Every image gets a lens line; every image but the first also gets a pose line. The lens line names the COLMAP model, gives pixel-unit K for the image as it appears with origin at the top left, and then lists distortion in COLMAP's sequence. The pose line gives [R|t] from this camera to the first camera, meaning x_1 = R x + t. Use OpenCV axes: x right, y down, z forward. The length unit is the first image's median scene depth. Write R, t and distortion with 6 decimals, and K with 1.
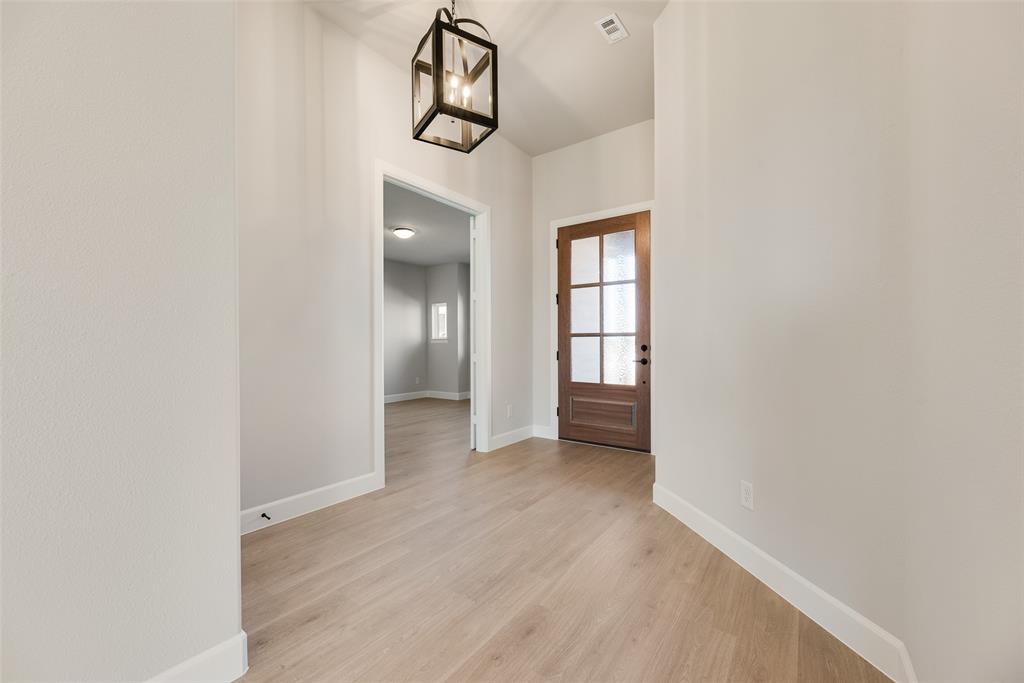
lens RADIAL K [[411.4, 0, 511.3], [0, 411.4, 343.4], [0, 0, 1]] dist [0.003645, 0.000412]
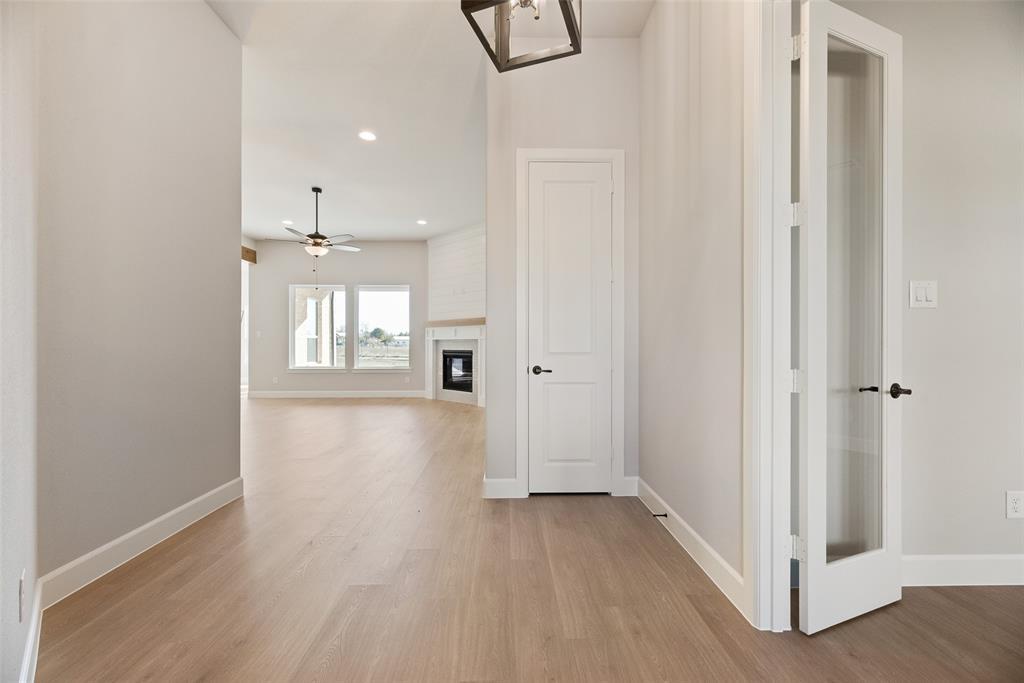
lens RADIAL K [[411.4, 0, 508.0], [0, 411.4, 345.1], [0, 0, 1]] dist [0.003645, 0.000412]
pose [[-0.802562, 0.005111, -0.596547, 0.314974], [0.005293, 0.999985, 0.001446, 0.005458], [0.596546, -0.001997, -0.802577, 1.682742]]
